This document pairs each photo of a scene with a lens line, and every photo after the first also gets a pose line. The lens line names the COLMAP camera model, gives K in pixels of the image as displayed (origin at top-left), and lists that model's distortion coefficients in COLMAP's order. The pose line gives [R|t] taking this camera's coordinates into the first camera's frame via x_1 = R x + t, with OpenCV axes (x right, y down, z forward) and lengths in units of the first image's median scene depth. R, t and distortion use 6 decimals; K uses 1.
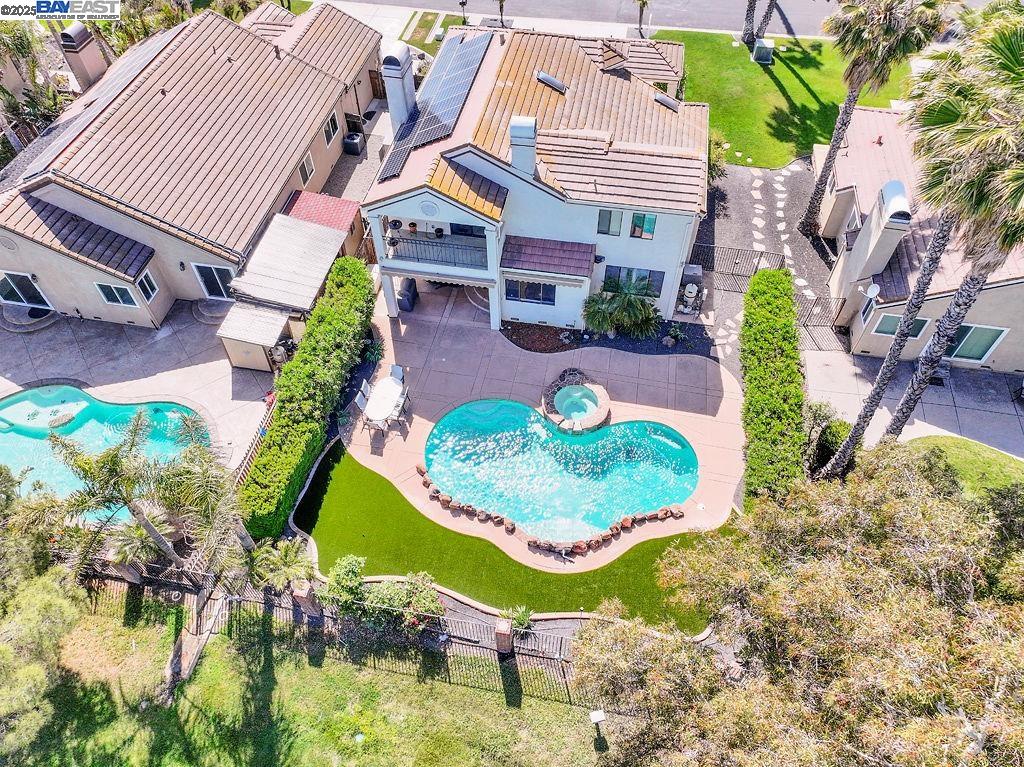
lens RADIAL K [[715.4, 0, 508.8], [0, 715.4, 383.0], [0, 0, 1]] dist [-0.008004, 0.016003]
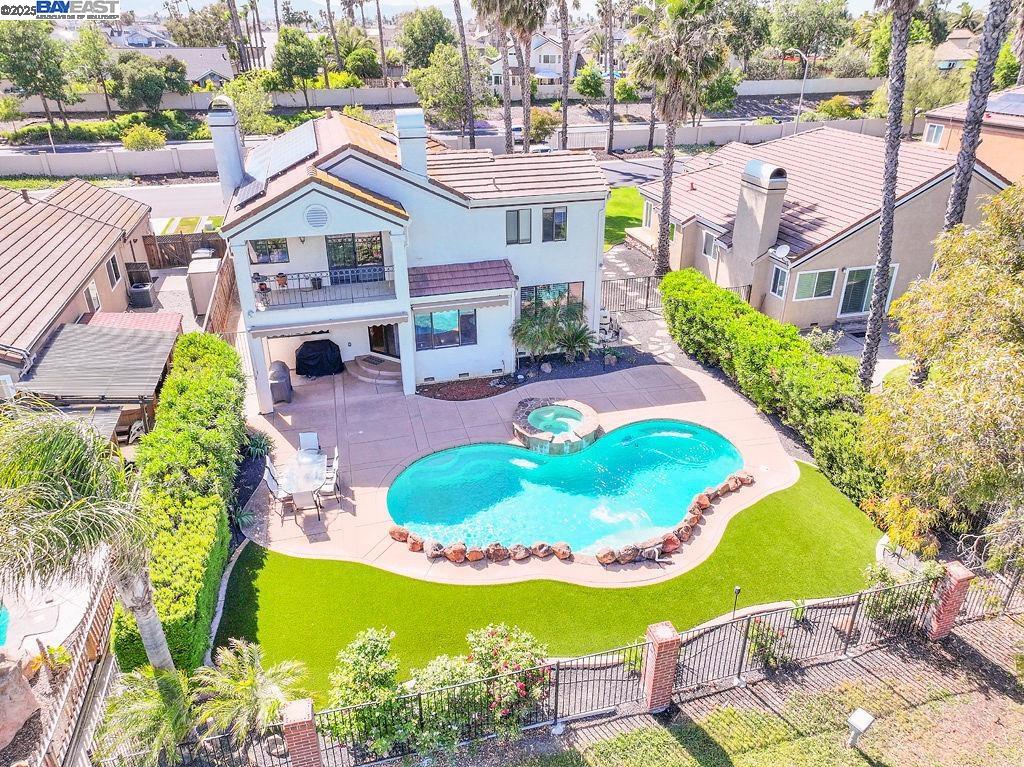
lens RADIAL K [[715.4, 0, 514.9], [0, 715.4, 383.9], [0, 0, 1]] dist [-0.008004, 0.016003]
pose [[0.901387, -0.185615, 0.391216, -0.245993], [0.330399, 0.878798, -0.344311, 0.249095], [-0.279890, 0.439615, 0.853464, 0.334299]]
